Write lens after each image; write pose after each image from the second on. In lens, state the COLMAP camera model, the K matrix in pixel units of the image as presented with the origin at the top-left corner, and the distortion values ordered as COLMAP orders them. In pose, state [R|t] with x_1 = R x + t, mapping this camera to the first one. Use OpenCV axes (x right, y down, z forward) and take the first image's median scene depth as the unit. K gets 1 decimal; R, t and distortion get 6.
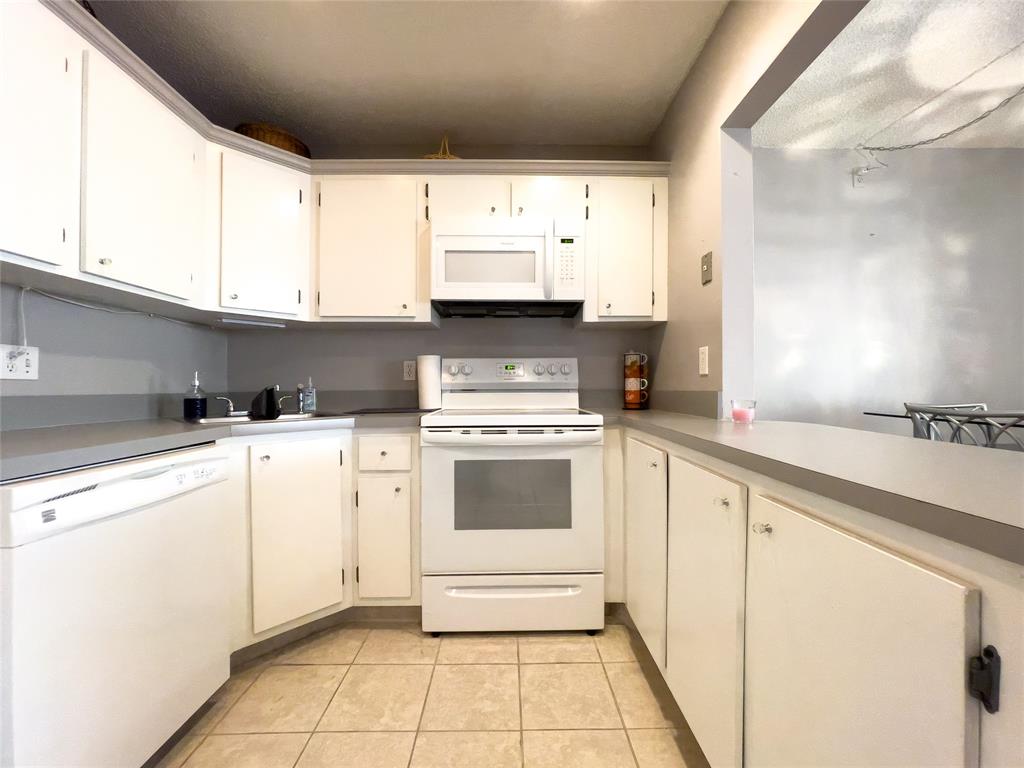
lens RADIAL K [[455.6, 0, 524.5], [0, 455.6, 384.5], [0, 0, 1]] dist [-0.004233, 0.000341]
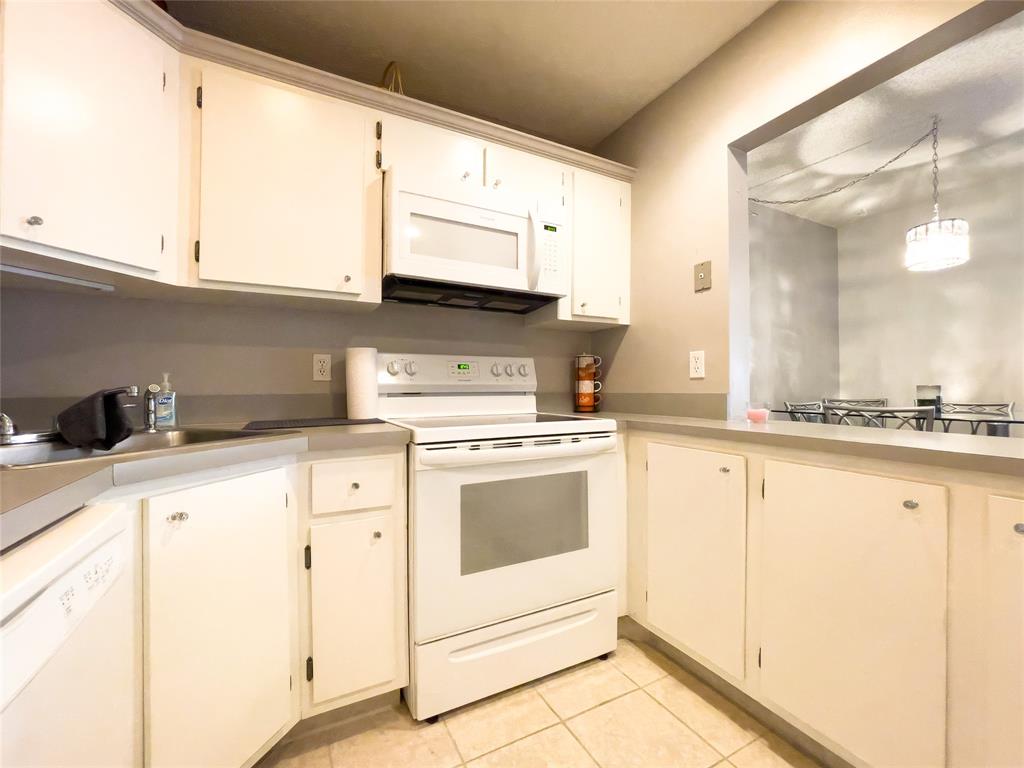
lens RADIAL K [[435.2, 0, 558.6], [0, 435.2, 387.0], [0, 0, 1]] dist [-0.006212, 0.000227]
pose [[0.879205, 0.002745, 0.476437, -0.297487], [-0.002644, 0.999996, -0.000883, 0.000849], [-0.476437, -0.000484, 0.879208, 0.227943]]
